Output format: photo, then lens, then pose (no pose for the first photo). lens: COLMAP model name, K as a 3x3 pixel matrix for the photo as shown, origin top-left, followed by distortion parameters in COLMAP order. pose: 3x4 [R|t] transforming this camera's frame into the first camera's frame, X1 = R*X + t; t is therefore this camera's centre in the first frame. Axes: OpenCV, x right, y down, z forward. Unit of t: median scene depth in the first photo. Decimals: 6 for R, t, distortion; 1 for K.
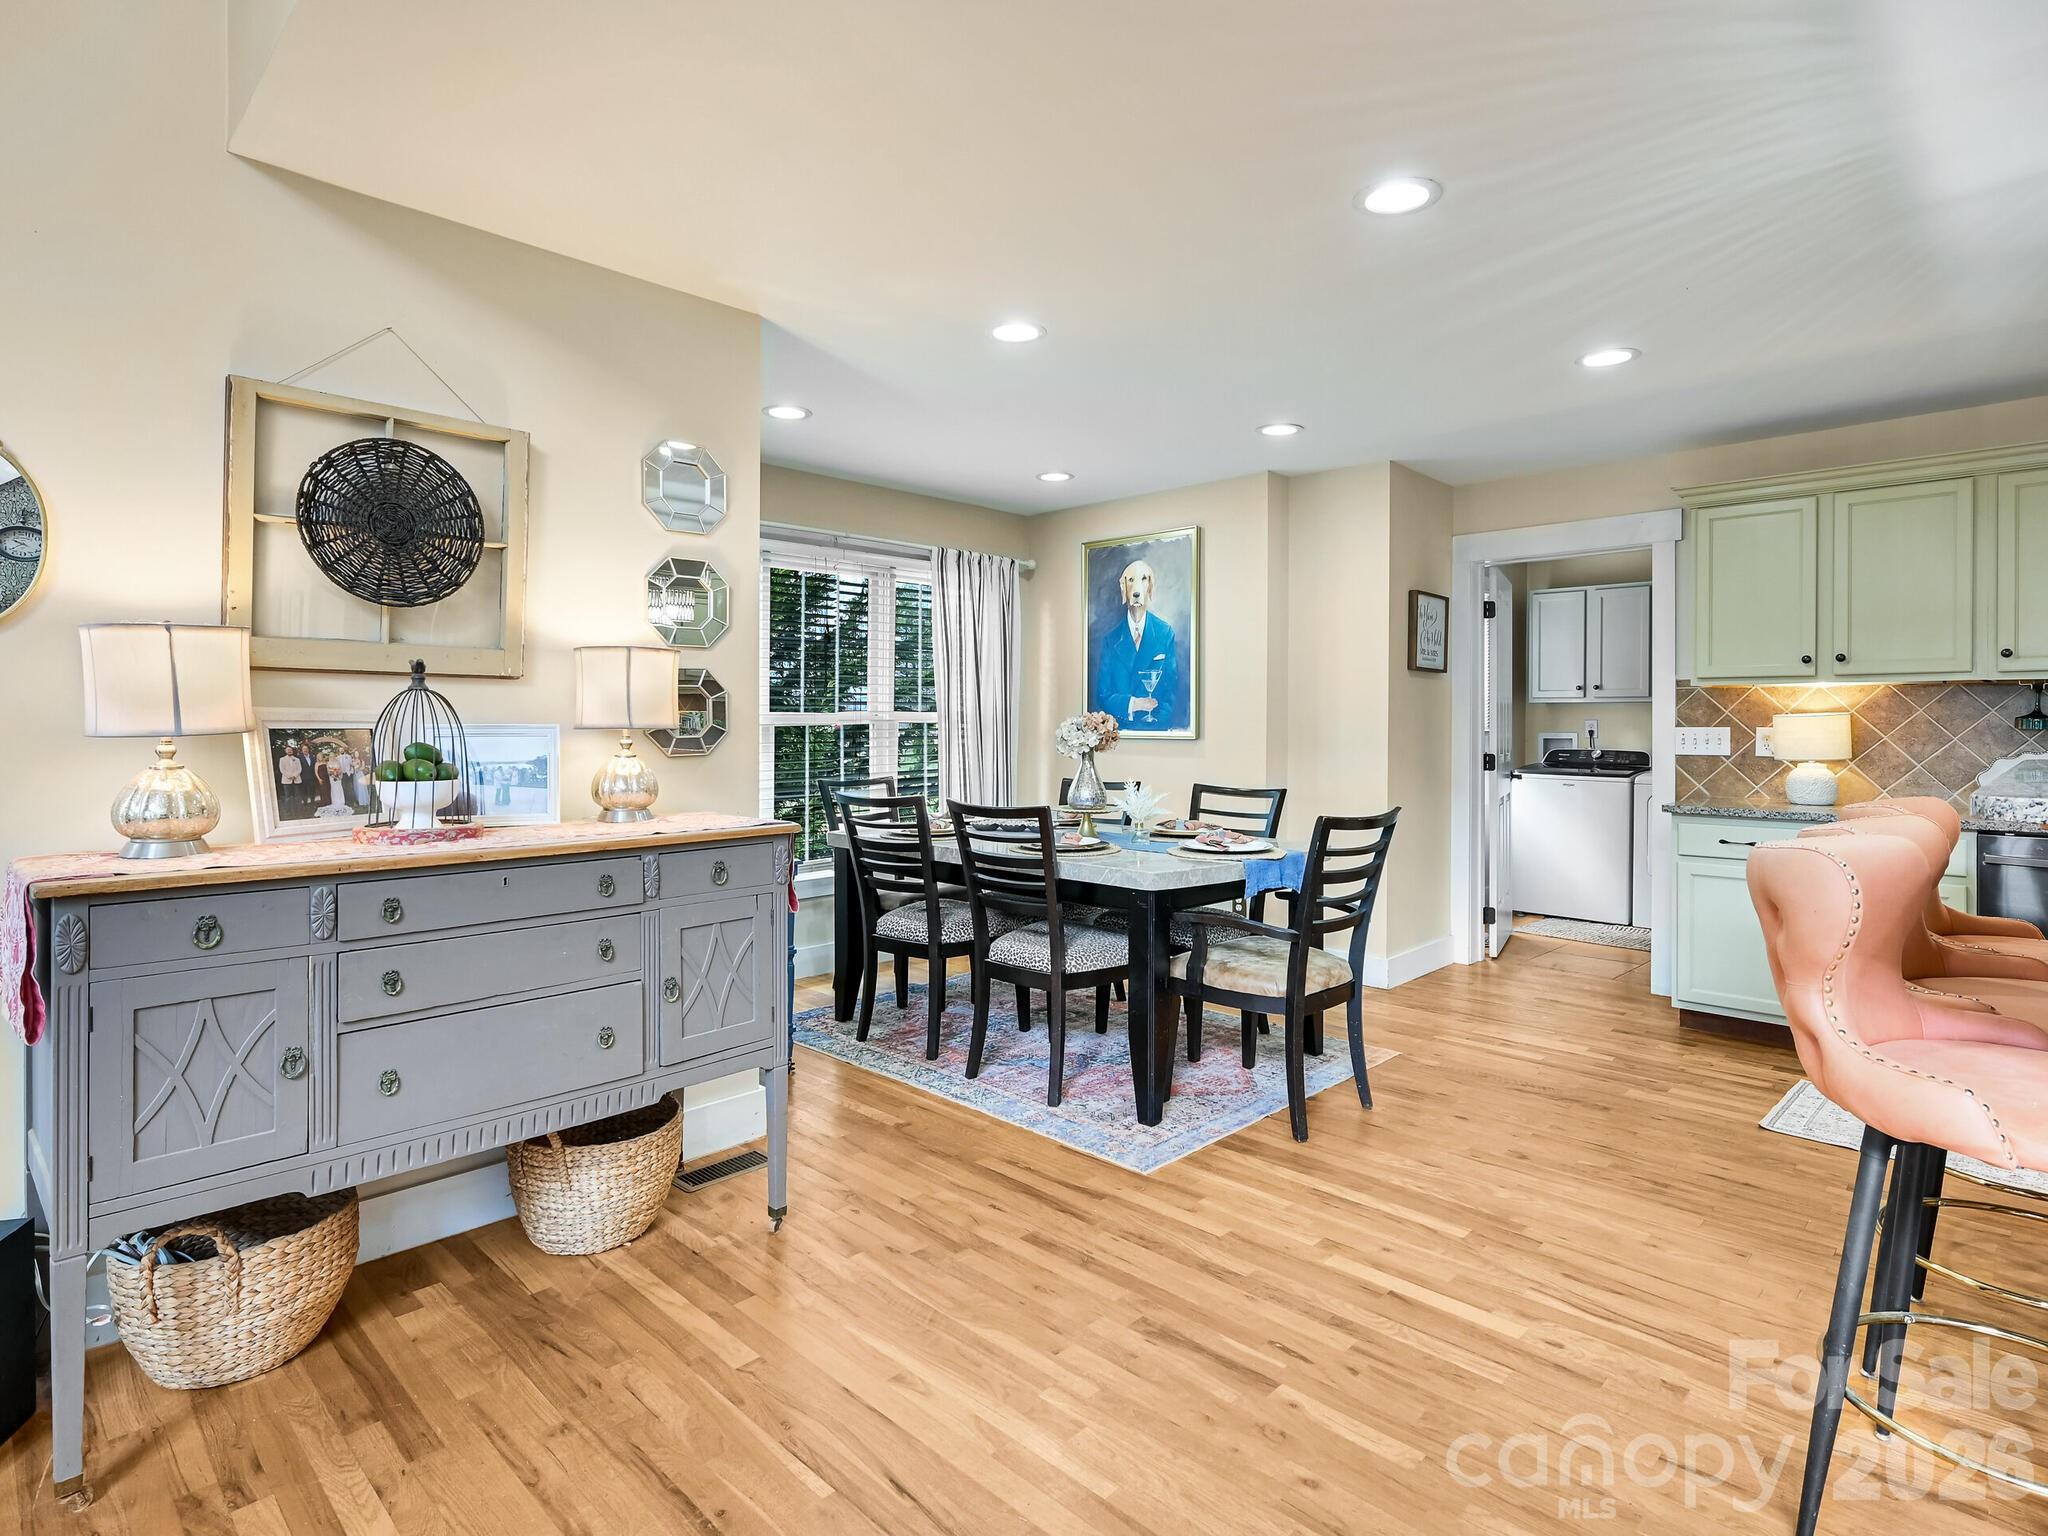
lens RADIAL K [[1072.6, 0, 1033.3], [0, 1072.6, 728.3], [0, 0, 1]] dist [-0.000773, 0.000618]
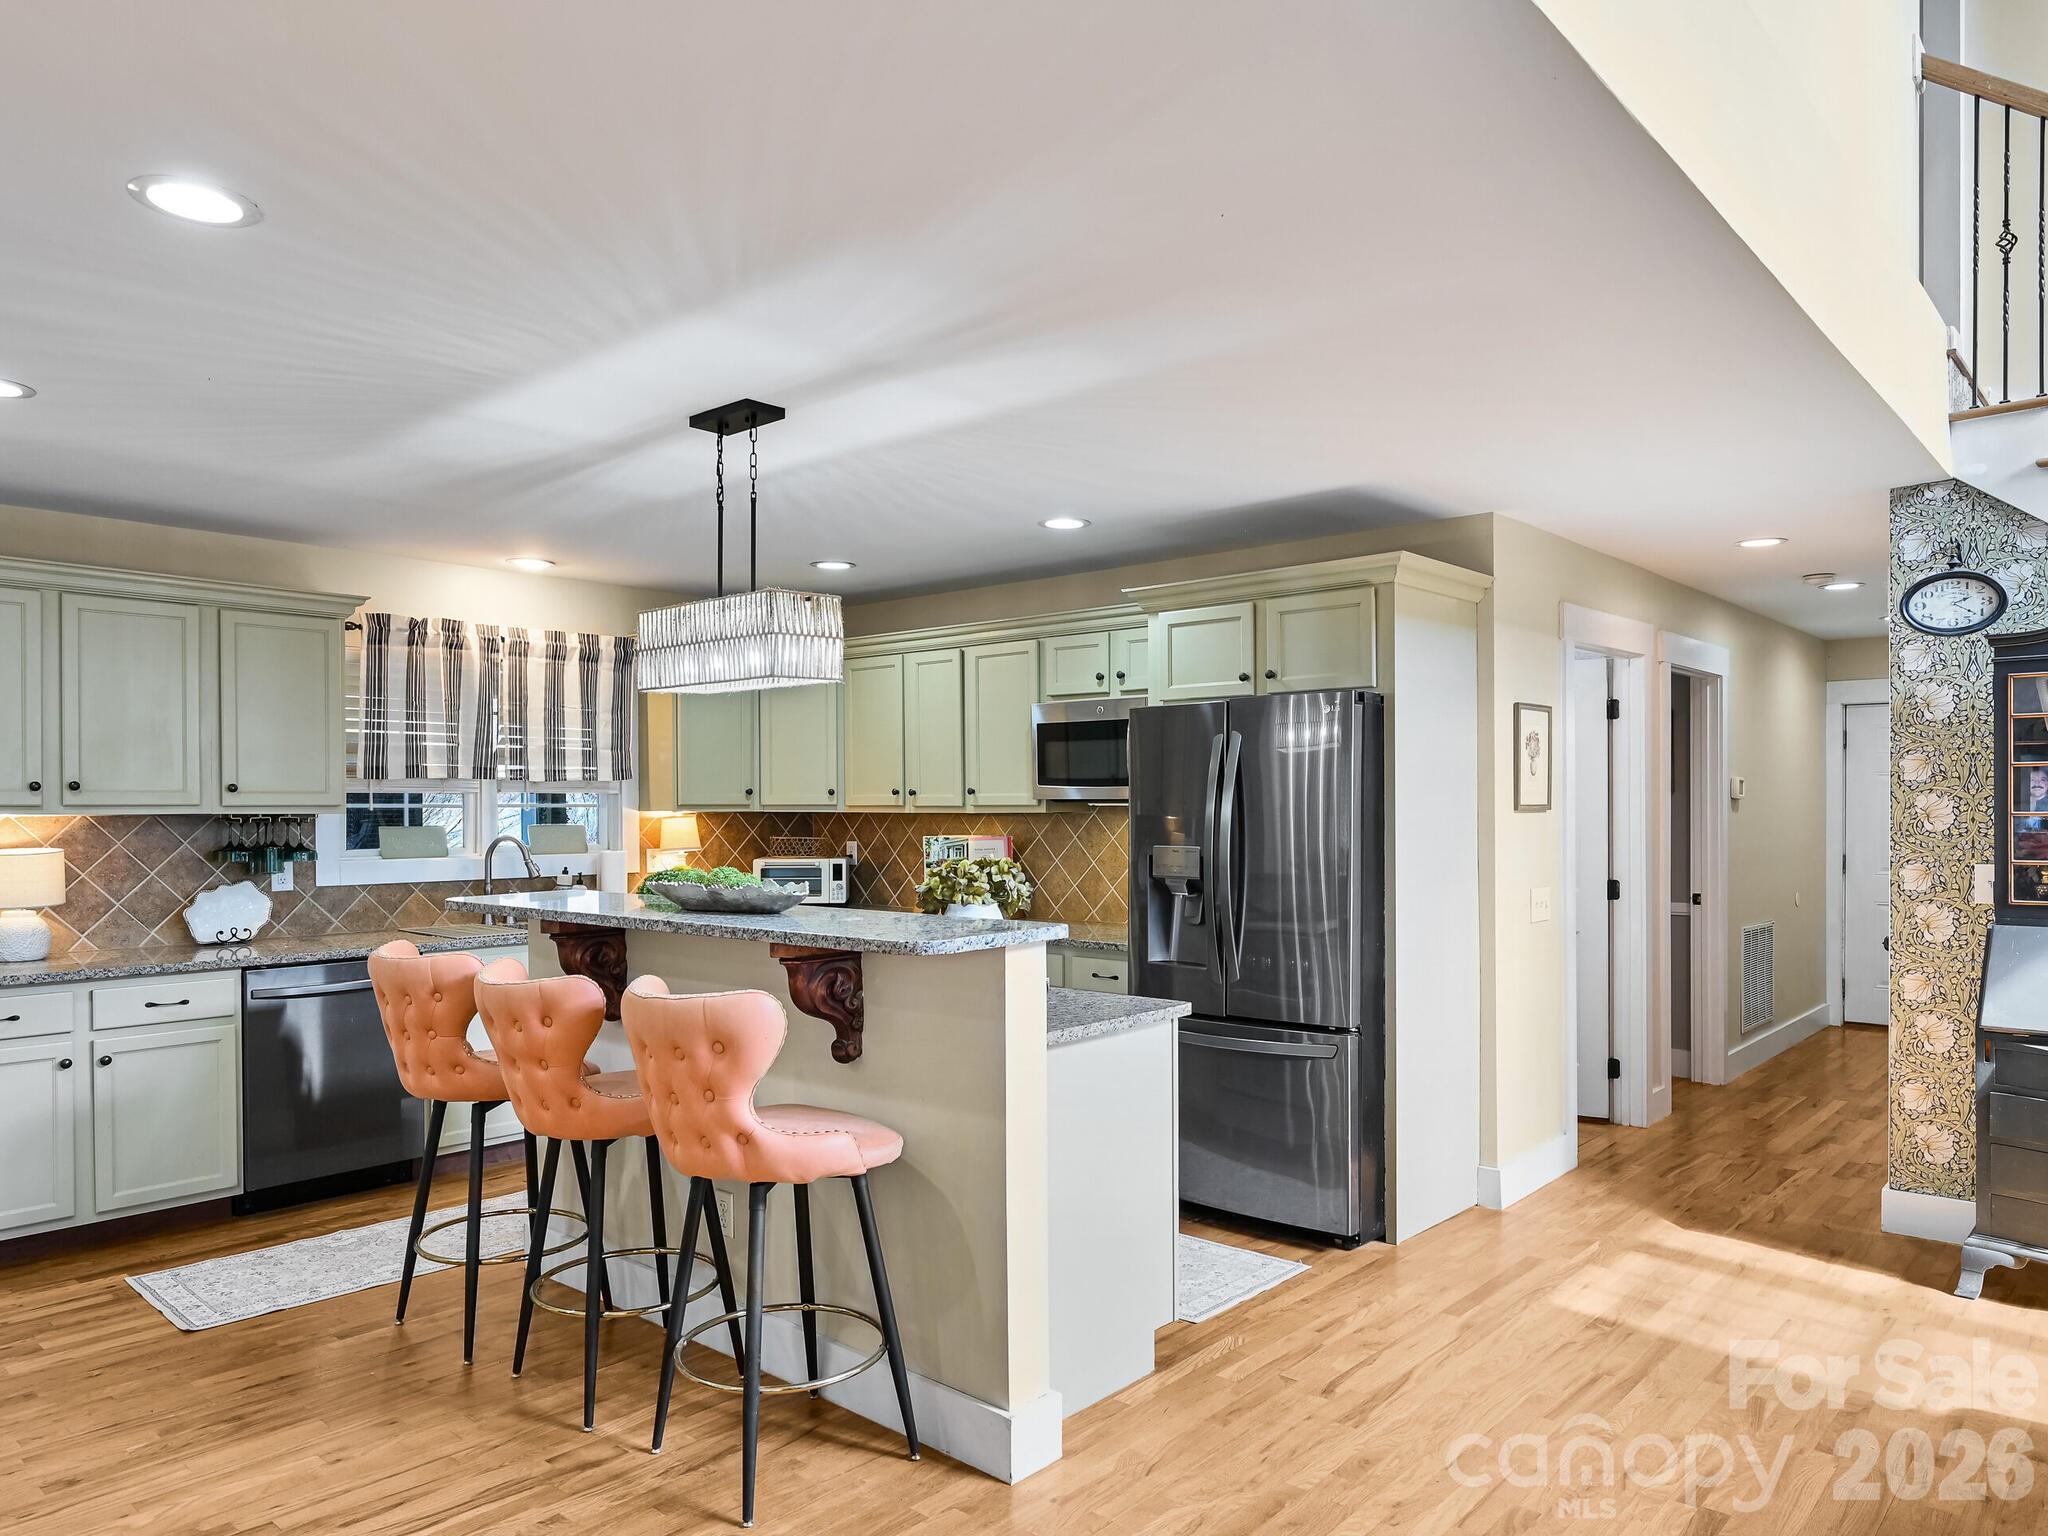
lens RADIAL K [[1359.0, 0, 1045.7], [0, 1359.0, 817.9], [0, 0, 1]] dist [-0.006389, 0.002423]
pose [[-0.050630, -0.009639, 0.998671, -0.402823], [0.008291, 0.999915, 0.010072, -0.048580], [-0.998683, 0.008789, -0.050546, 0.300878]]
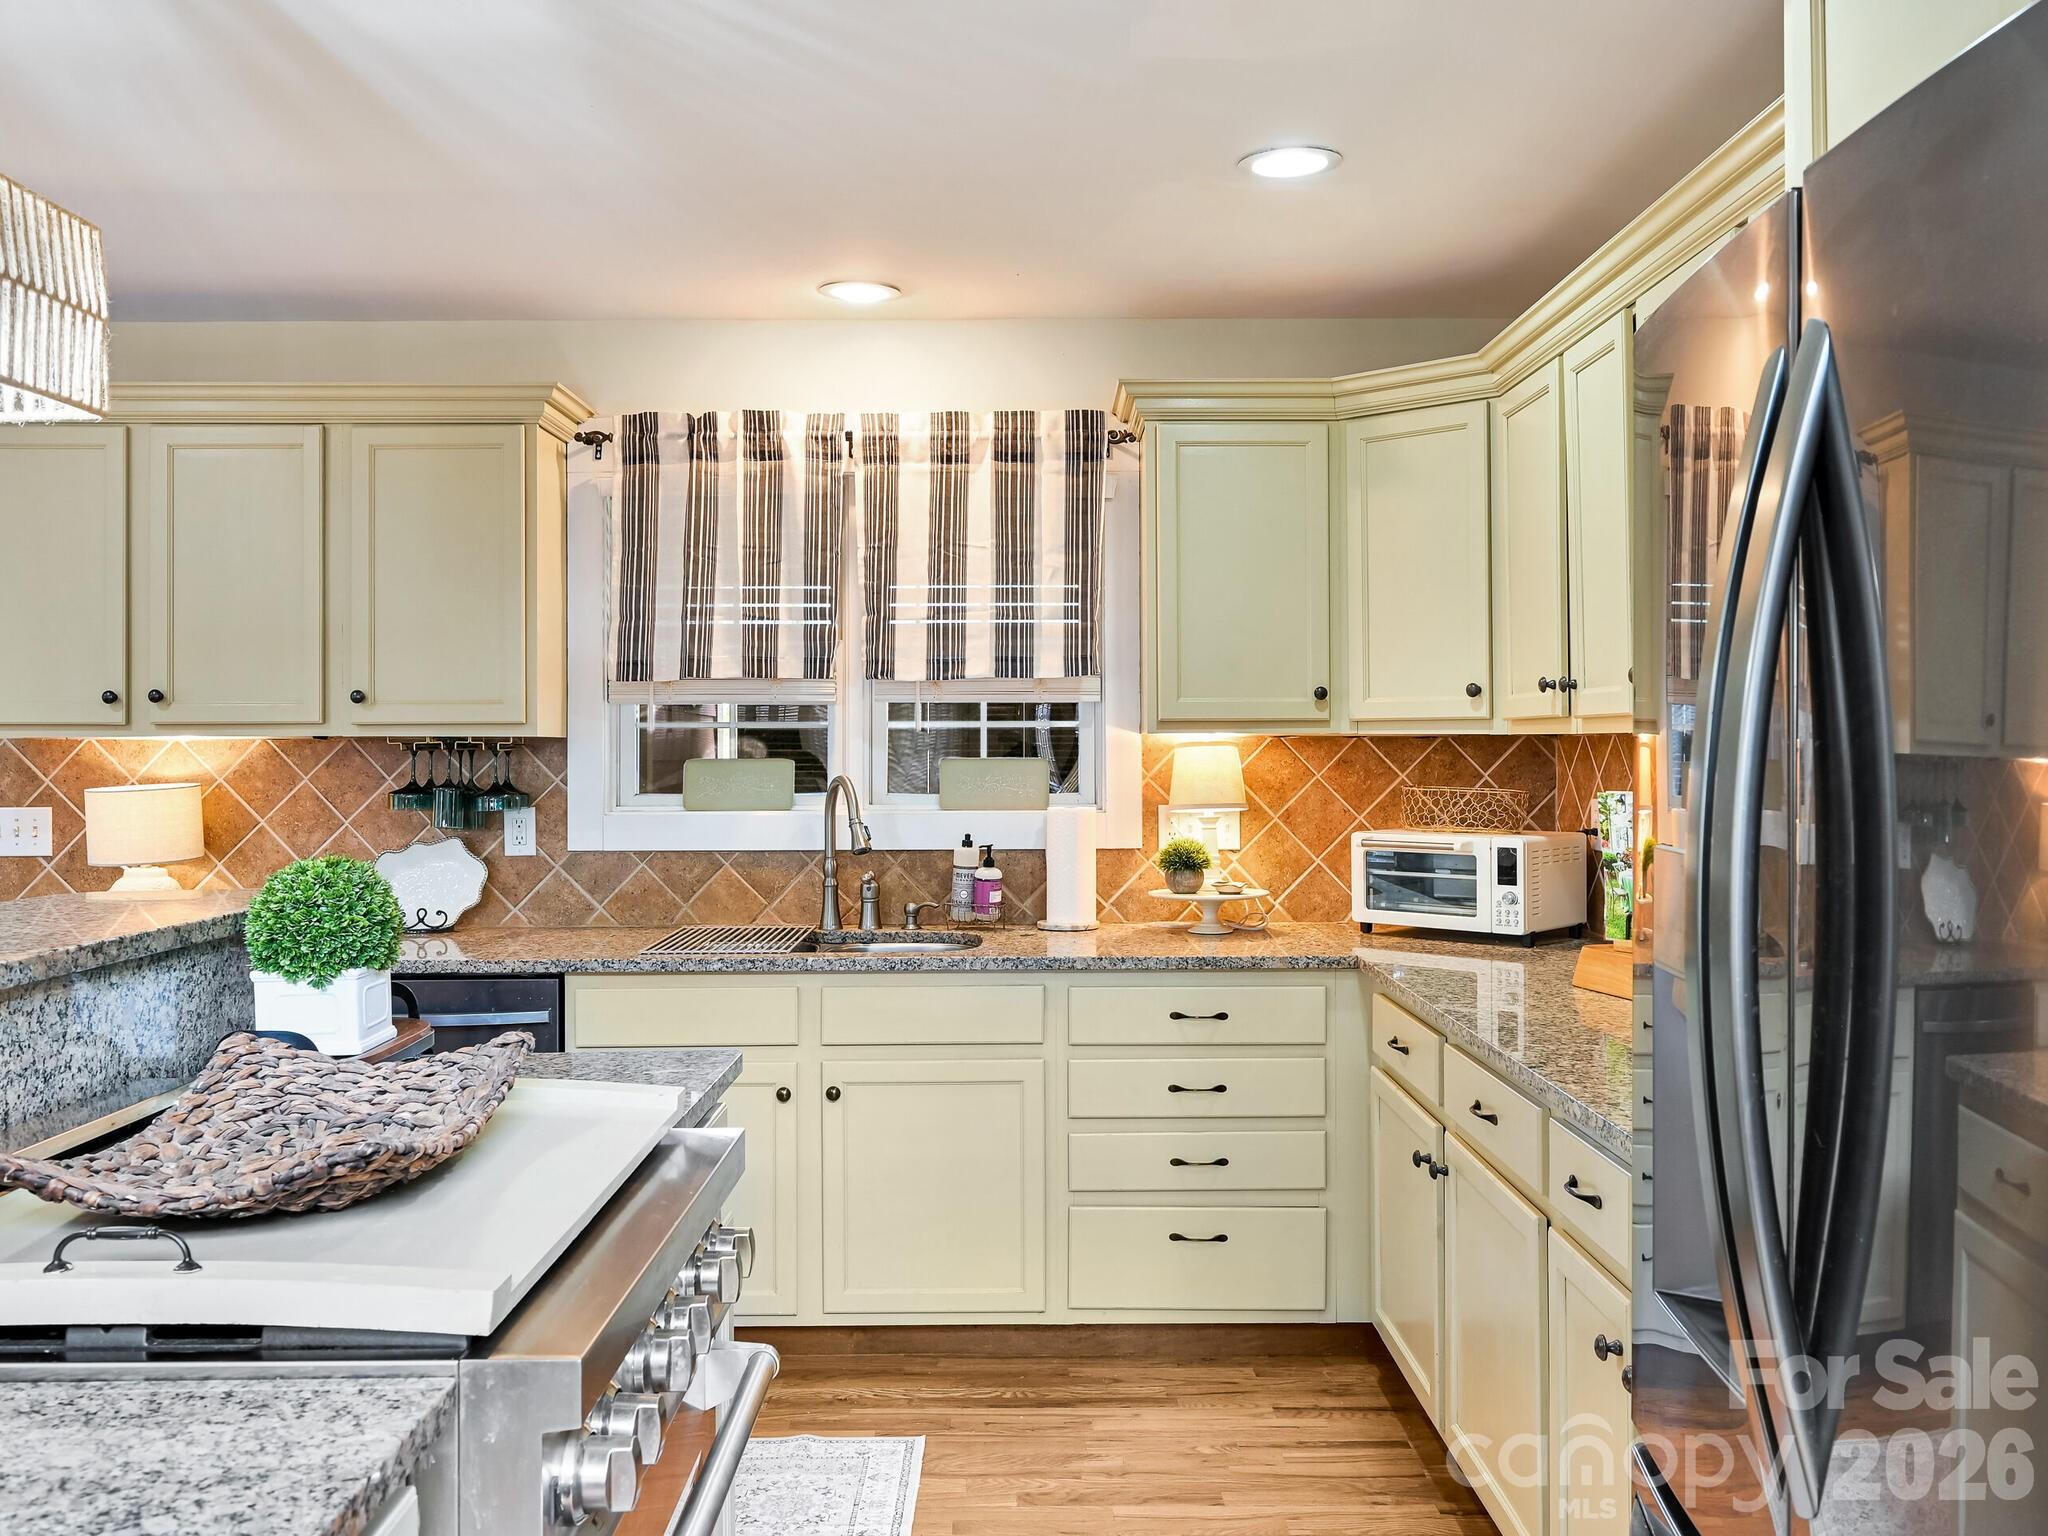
lens RADIAL K [[1738.5, 0, 1030.2], [0, 1738.5, 740.5], [0, 0, 1]] dist [-0.005894, -0.007307]
pose [[0.714116, -0.001070, 0.700026, 0.453465], [0.008195, 0.999943, -0.006832, -0.032413], [-0.699979, 0.010616, 0.714084, -0.054668]]
